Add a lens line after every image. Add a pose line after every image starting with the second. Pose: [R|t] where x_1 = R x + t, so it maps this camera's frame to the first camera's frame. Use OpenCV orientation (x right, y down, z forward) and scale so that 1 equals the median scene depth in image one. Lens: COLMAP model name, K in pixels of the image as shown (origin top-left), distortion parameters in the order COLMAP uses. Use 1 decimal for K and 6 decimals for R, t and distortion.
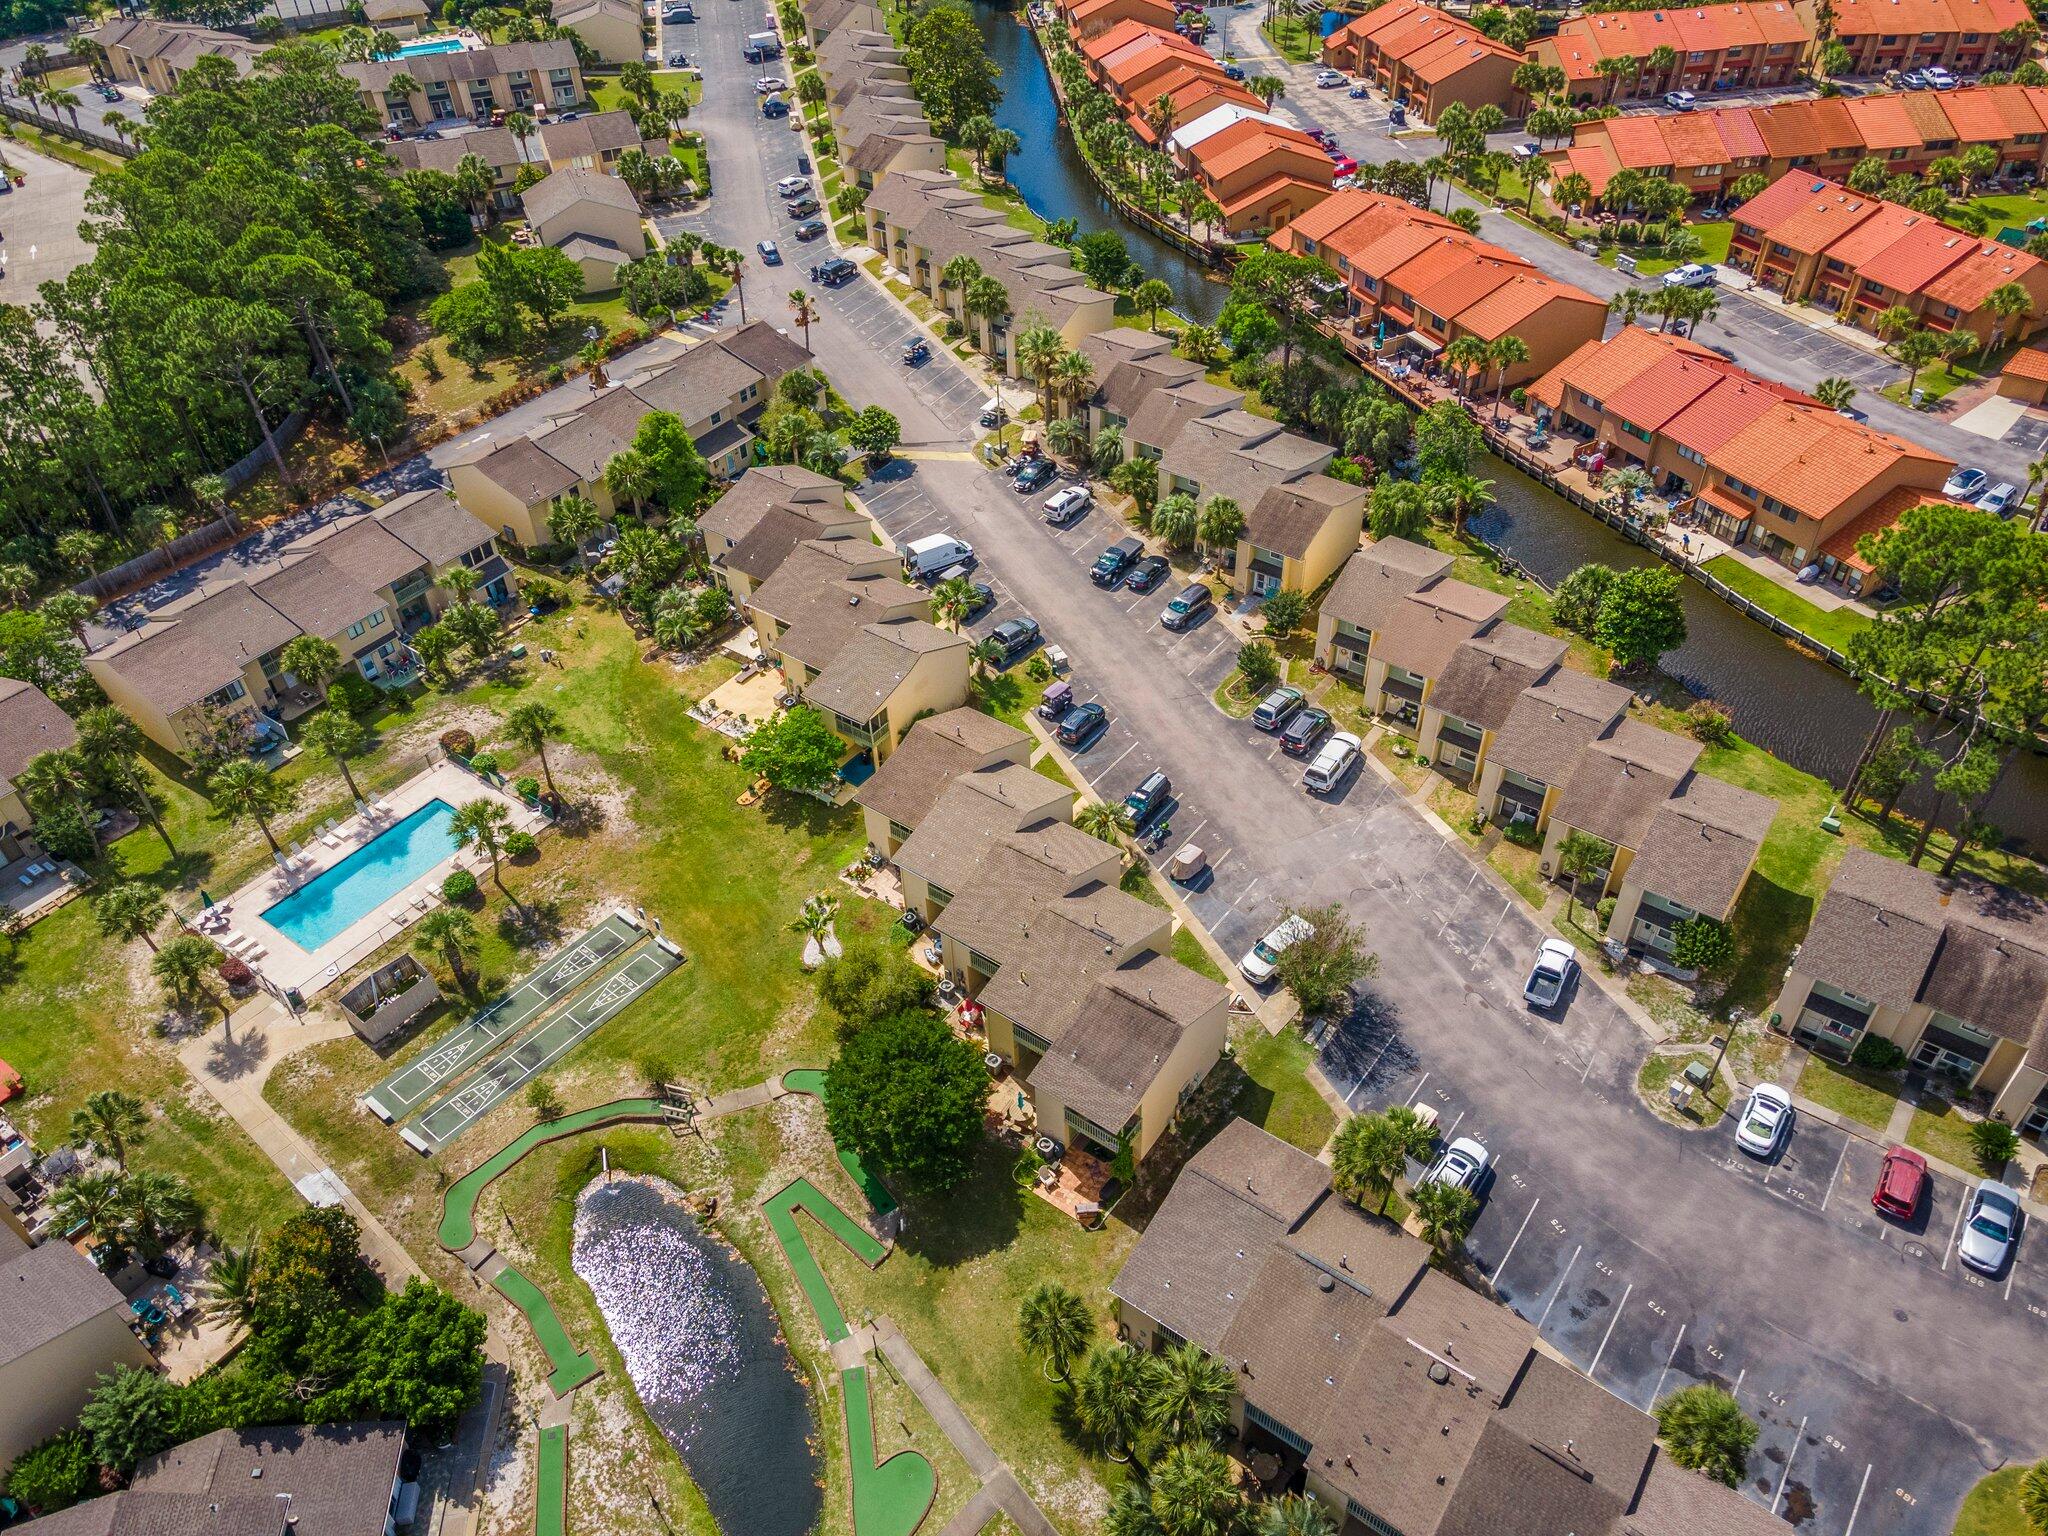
lens RADIAL K [[1501.0, 0, 1026.4], [0, 1501.0, 764.2], [0, 0, 1]] dist [0.028987, 0.036493]
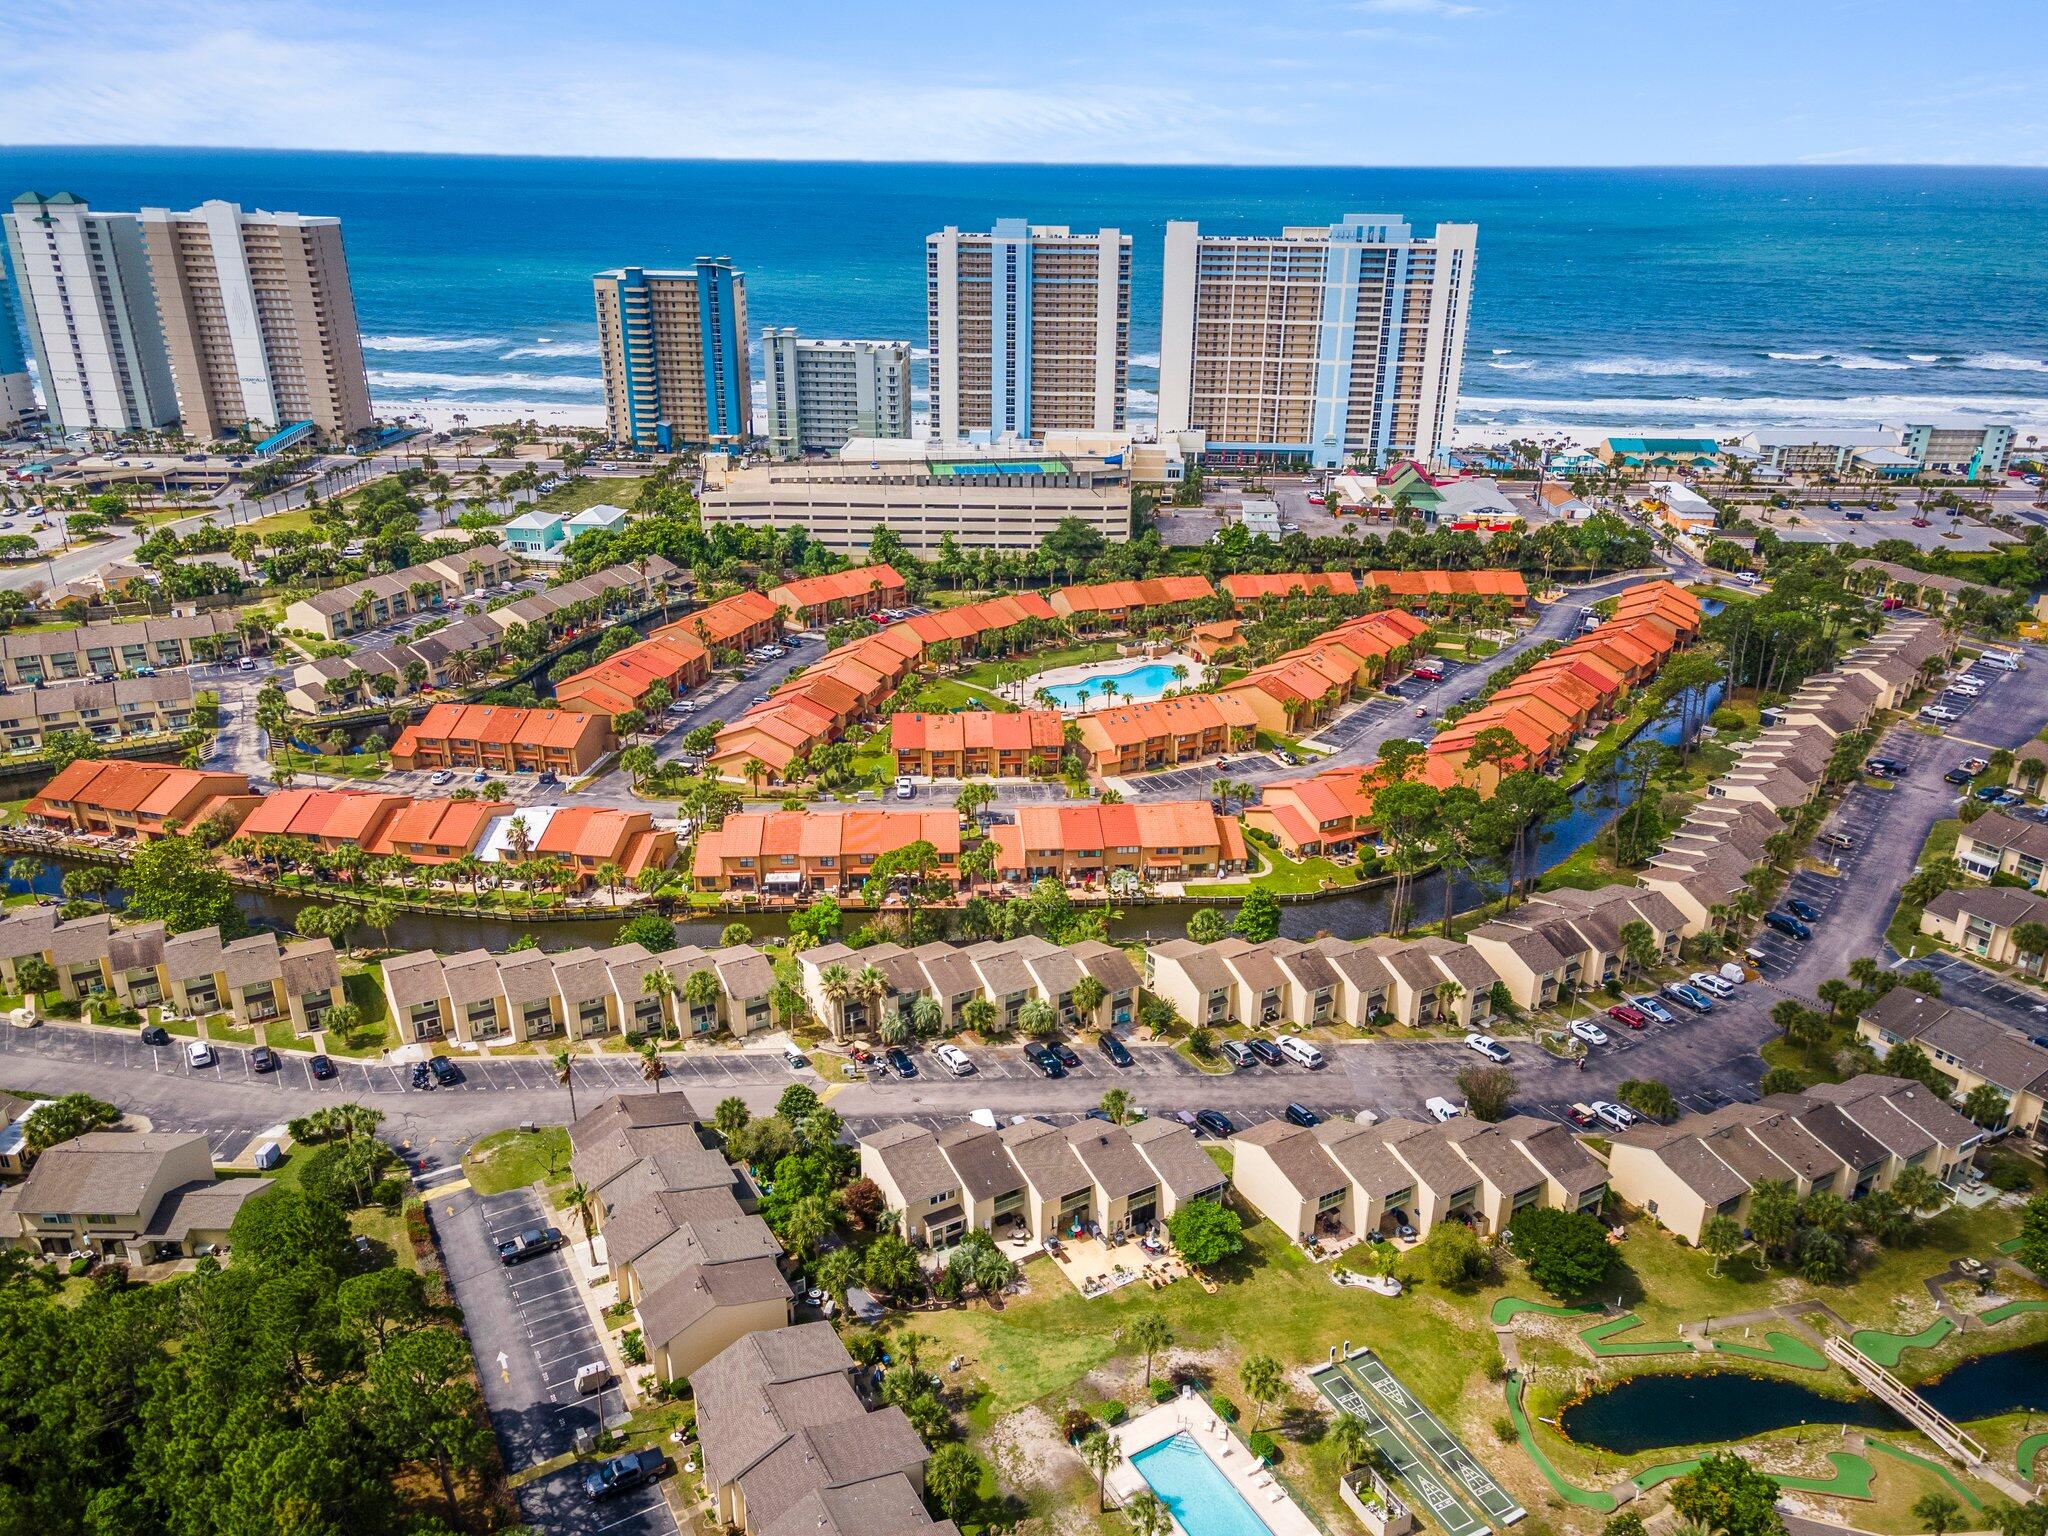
lens RADIAL K [[1492.8, 0, 1026.5], [0, 1492.8, 775.3], [0, 0, 1]] dist [0.029118, 0.033198]
pose [[0.397822, -0.320970, 0.859486, -1.248991], [0.587391, 0.808742, 0.030140, -0.479092], [-0.704777, 0.492863, 0.510270, 0.232075]]
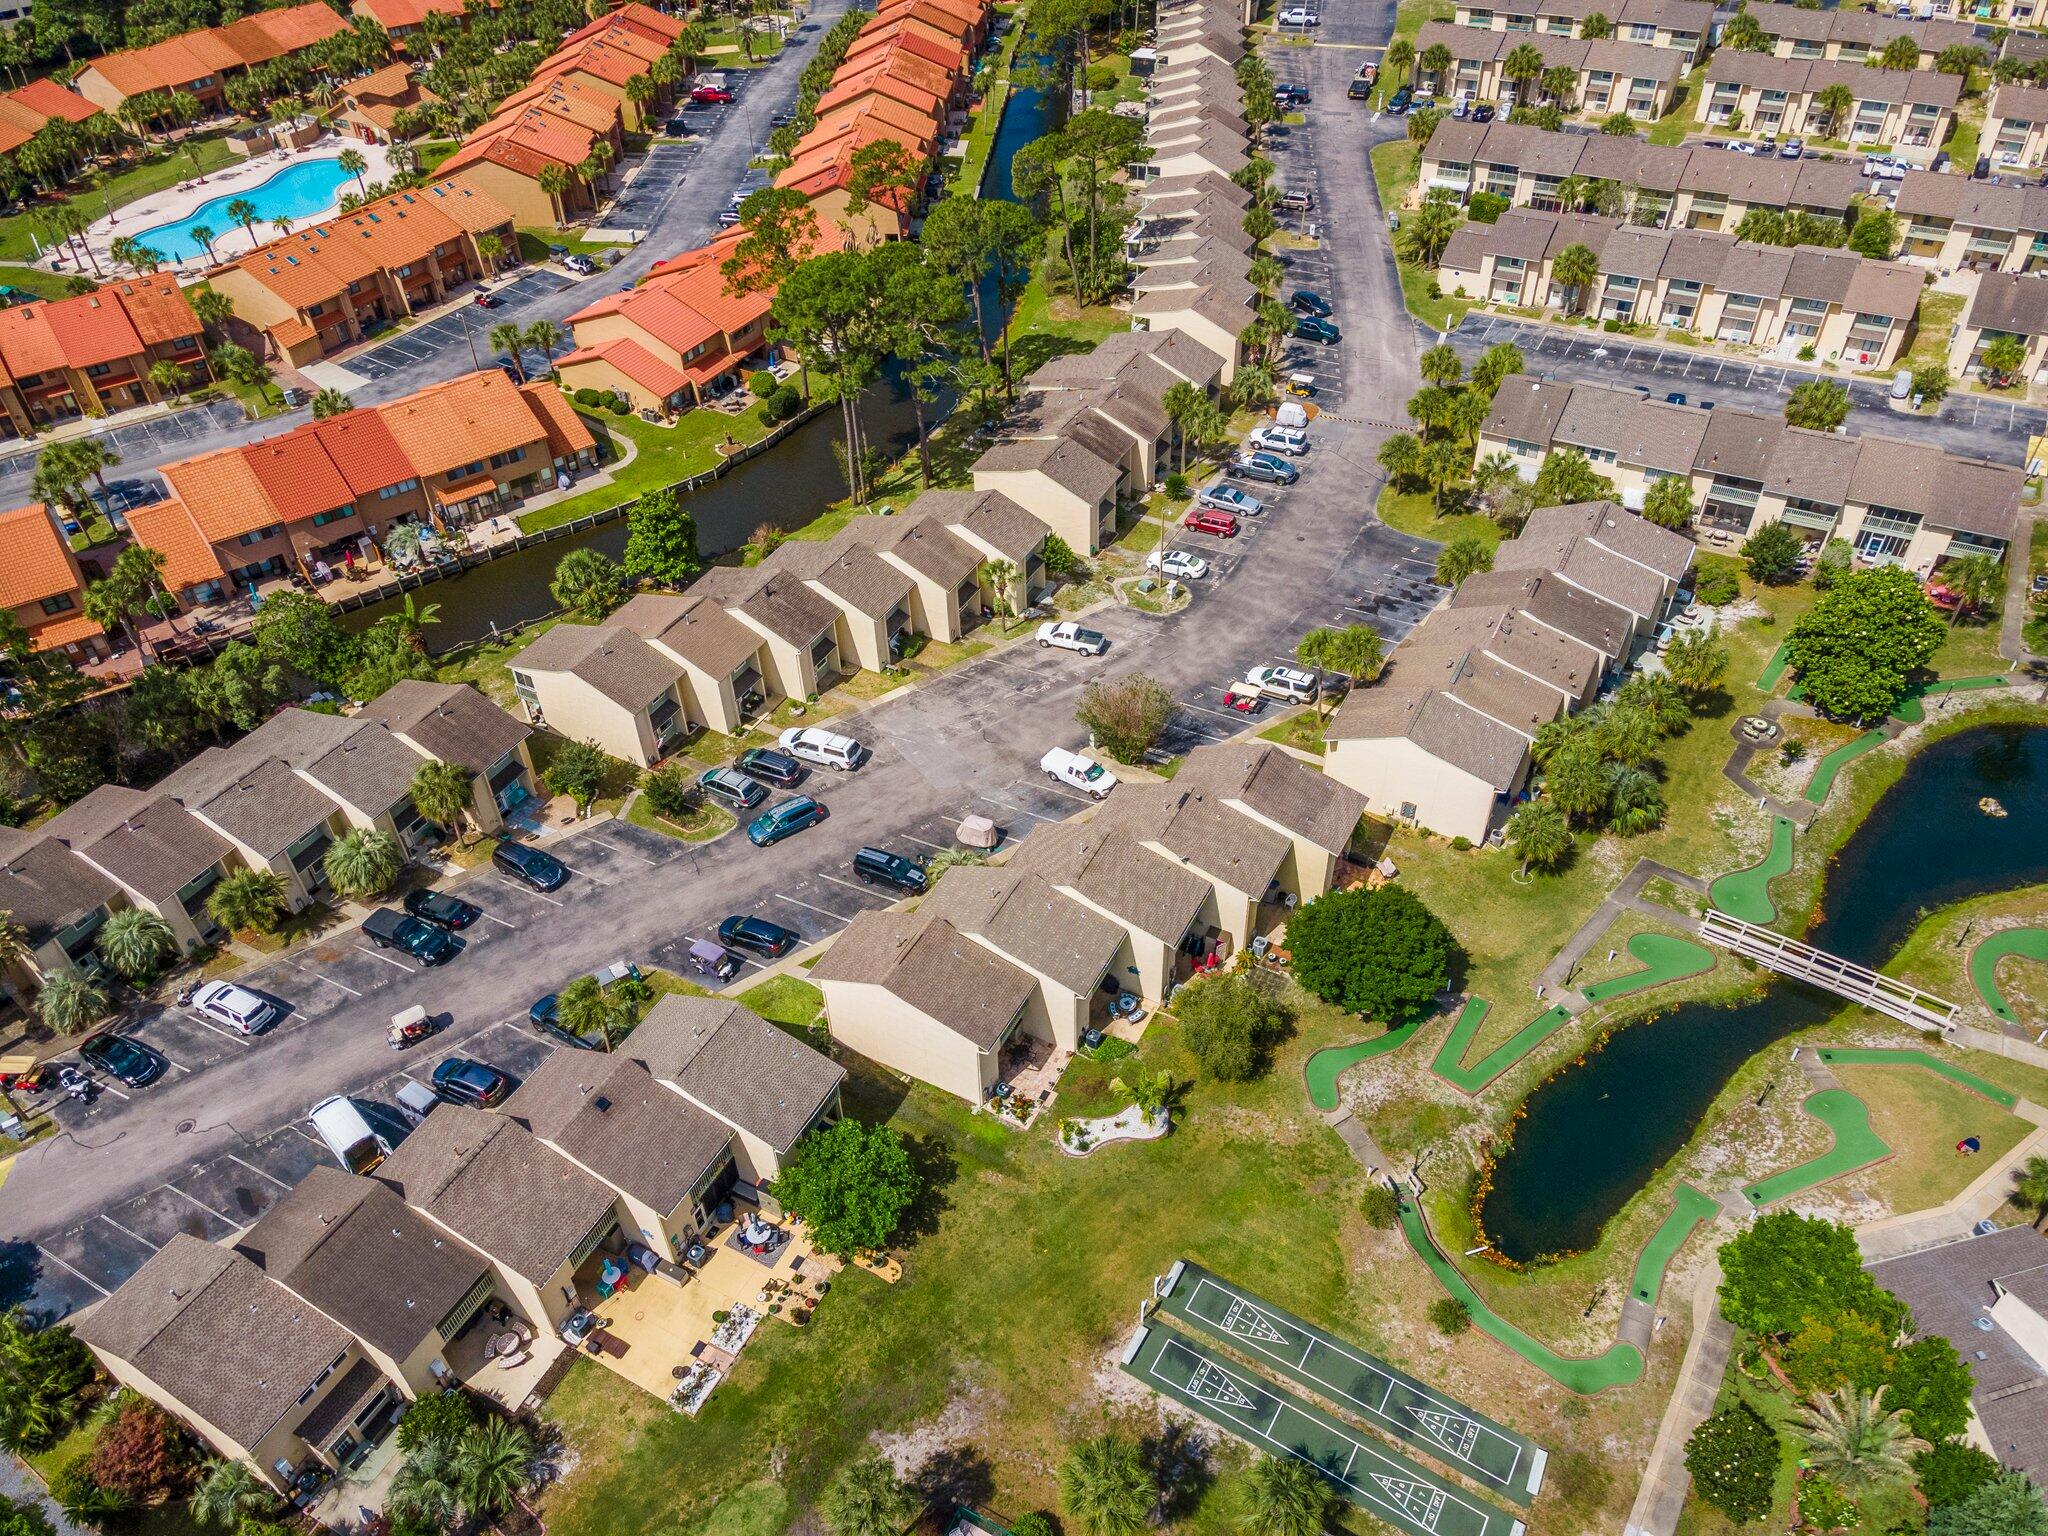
lens RADIAL K [[1501.0, 0, 1026.4], [0, 1501.0, 764.2], [0, 0, 1]] dist [0.028987, 0.036493]
pose [[-0.138526, -0.629890, 0.764231, -0.608733], [0.672523, 0.506633, 0.539477, -0.457893], [-0.726996, 0.588695, 0.353434, 0.560345]]
